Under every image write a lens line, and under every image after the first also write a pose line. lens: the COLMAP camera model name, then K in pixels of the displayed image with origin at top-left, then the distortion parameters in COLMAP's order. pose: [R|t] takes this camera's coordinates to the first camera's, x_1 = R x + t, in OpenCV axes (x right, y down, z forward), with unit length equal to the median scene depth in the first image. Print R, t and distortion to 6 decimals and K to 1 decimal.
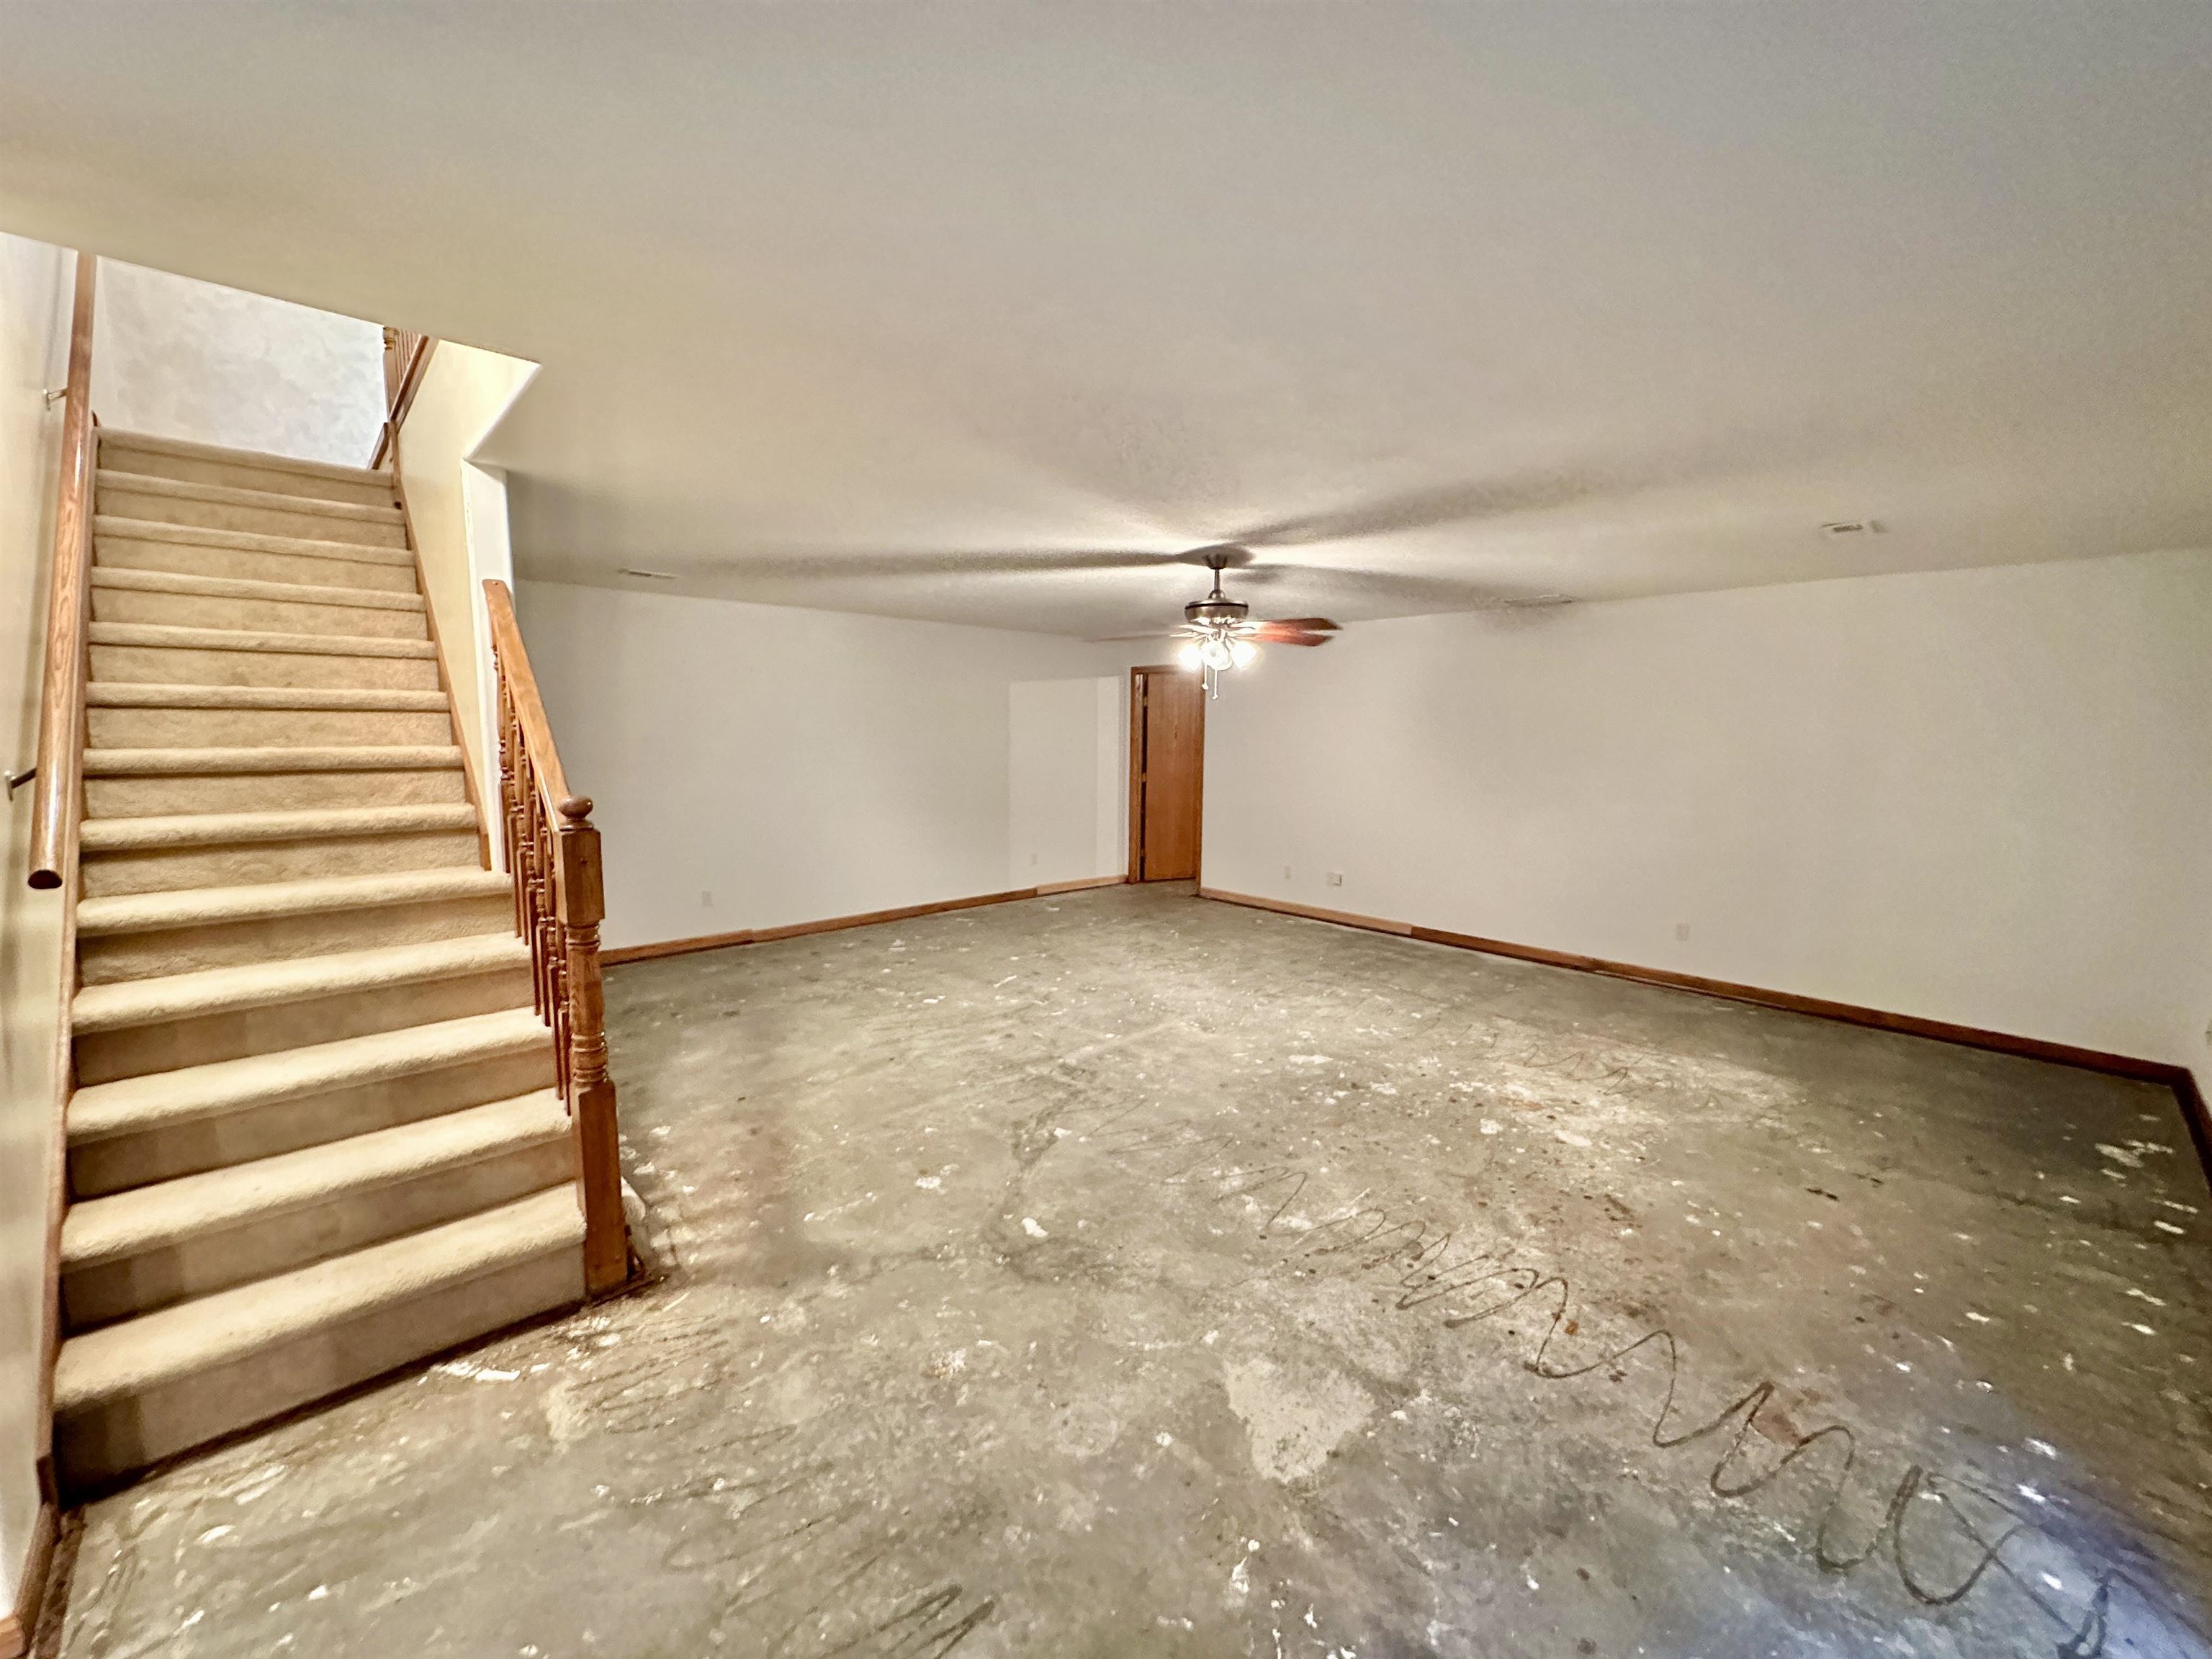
lens RADIAL K [[880.5, 0, 1105.6], [0, 880.5, 825.2], [0, 0, 1]] dist [-0.004472, 0.000377]
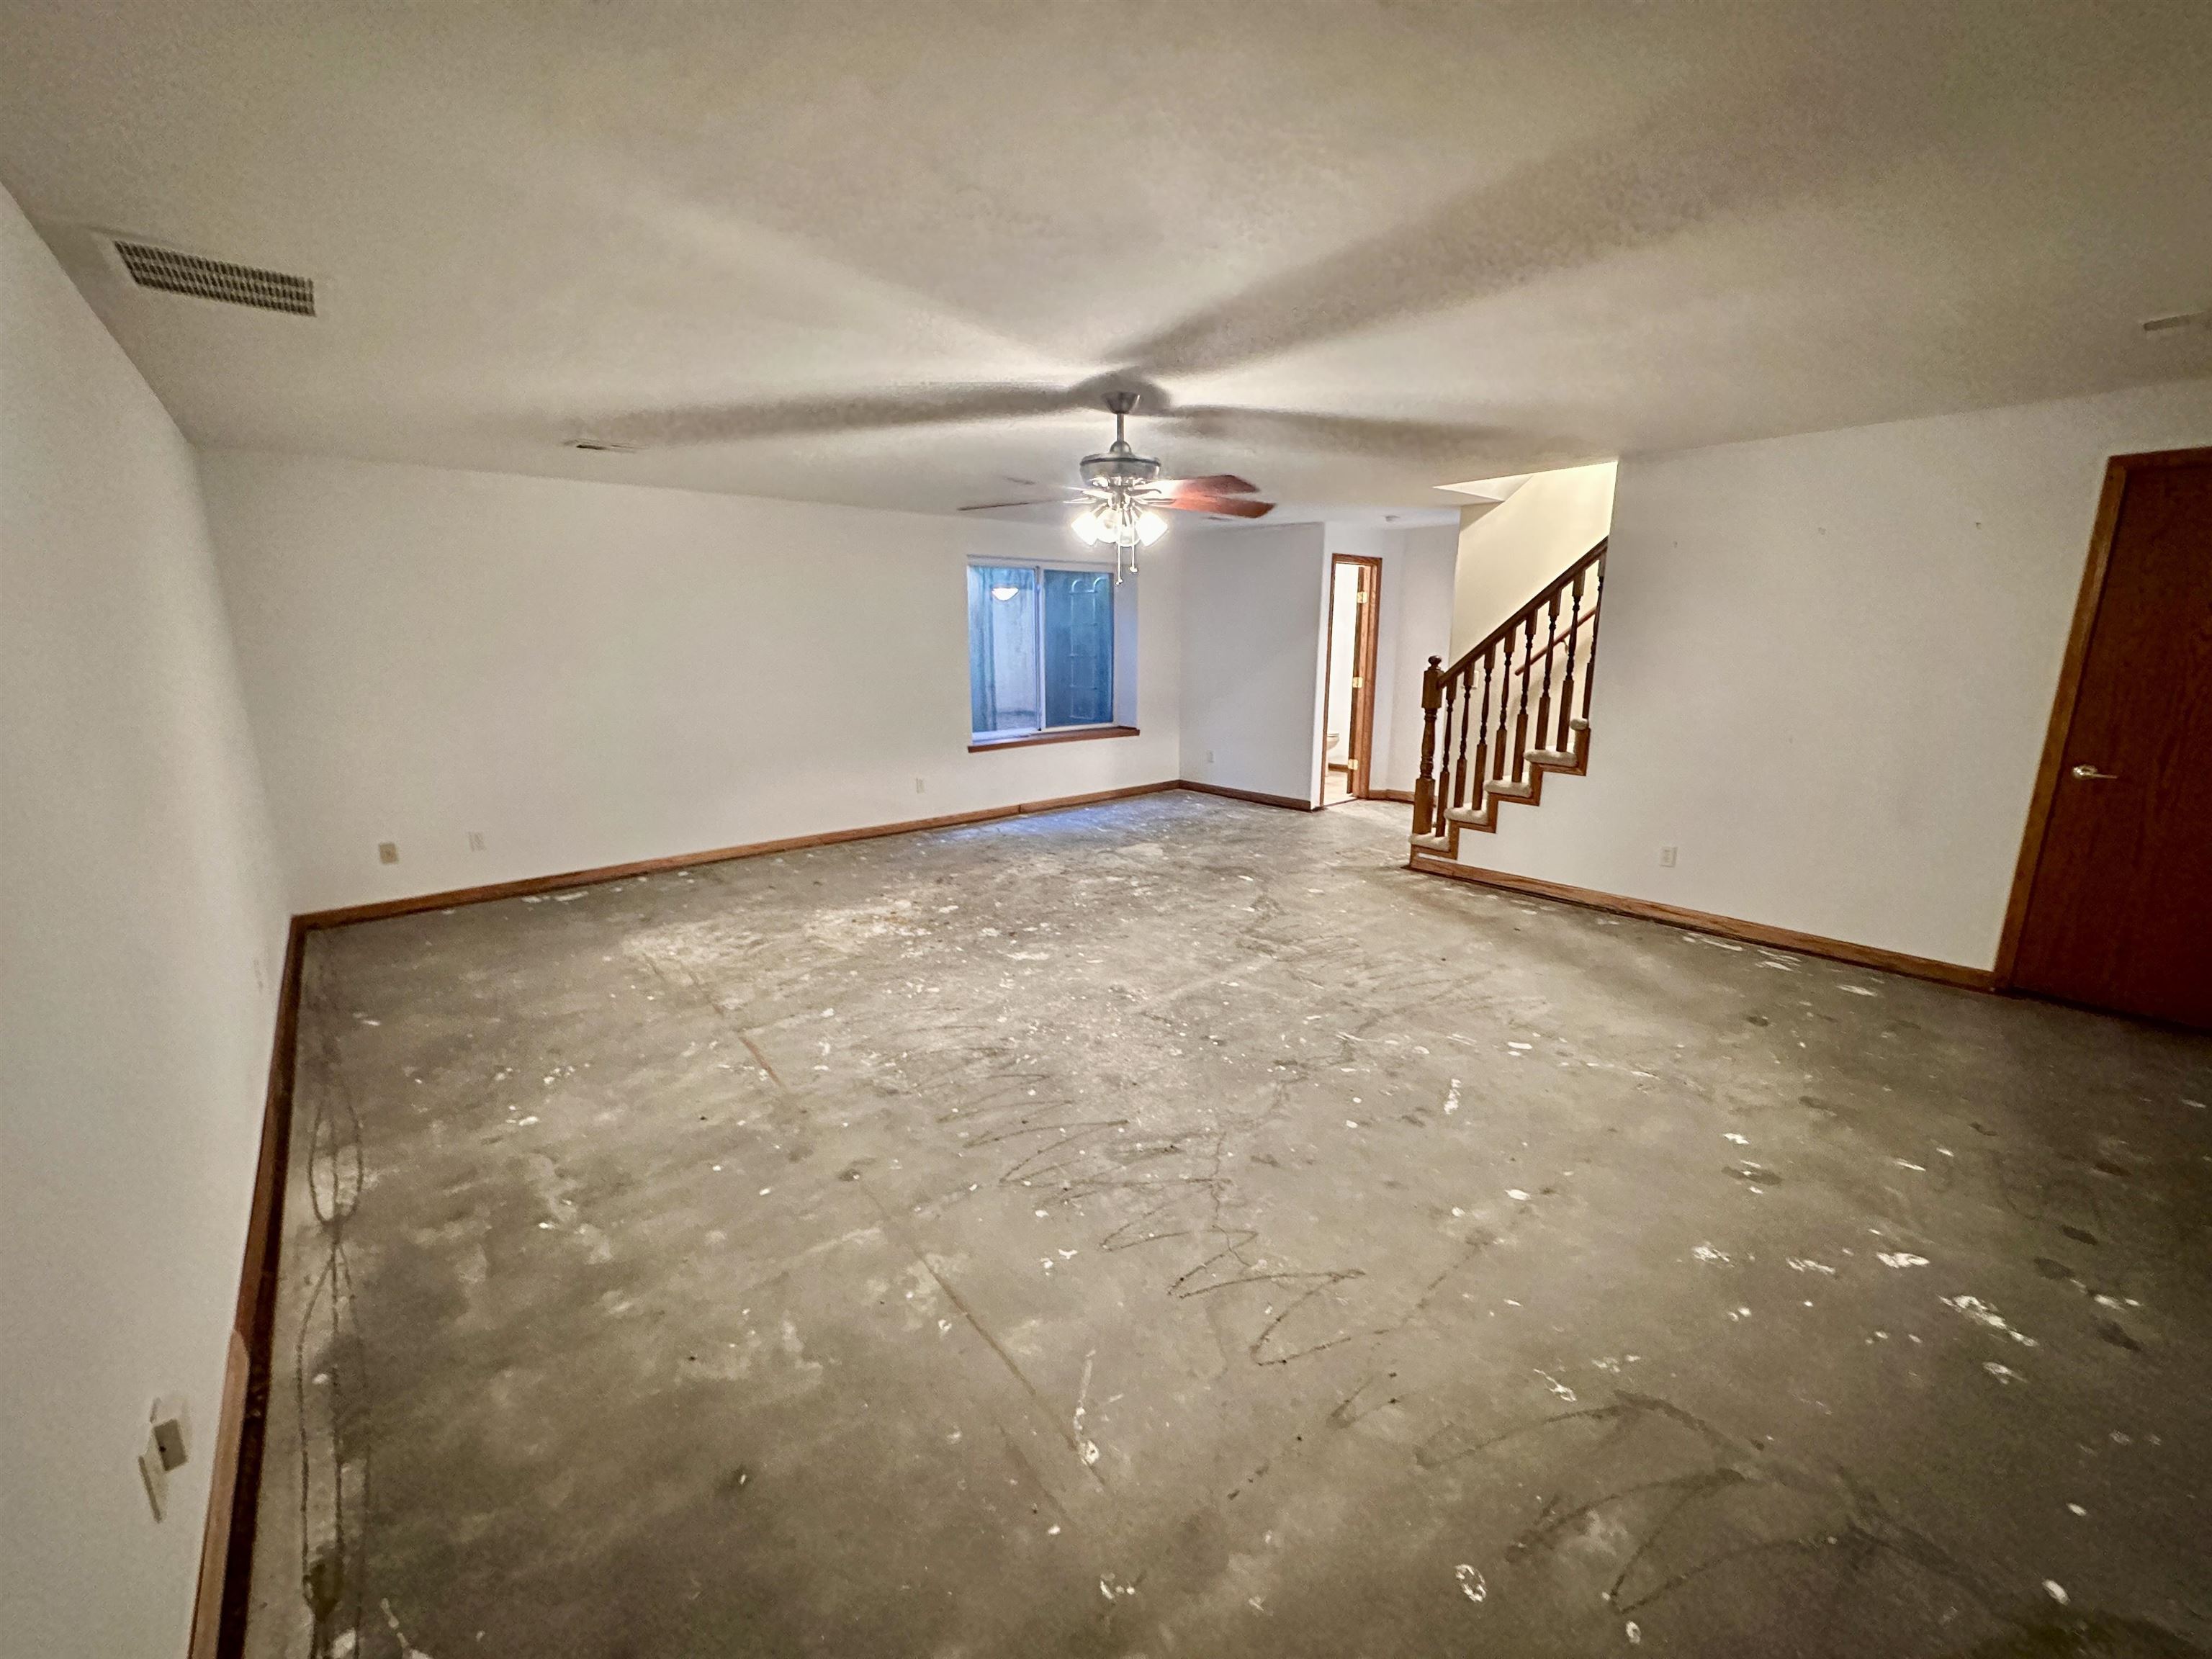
lens RADIAL K [[880.5, 0, 1106.1], [0, 880.5, 826.6], [0, 0, 1]] dist [-0.004472, 0.000377]
pose [[-0.999003, -0.015920, 0.041717, 0.113740], [-0.001564, 0.946180, 0.323637, -0.221901], [-0.044624, 0.323249, -0.945261, 2.089684]]
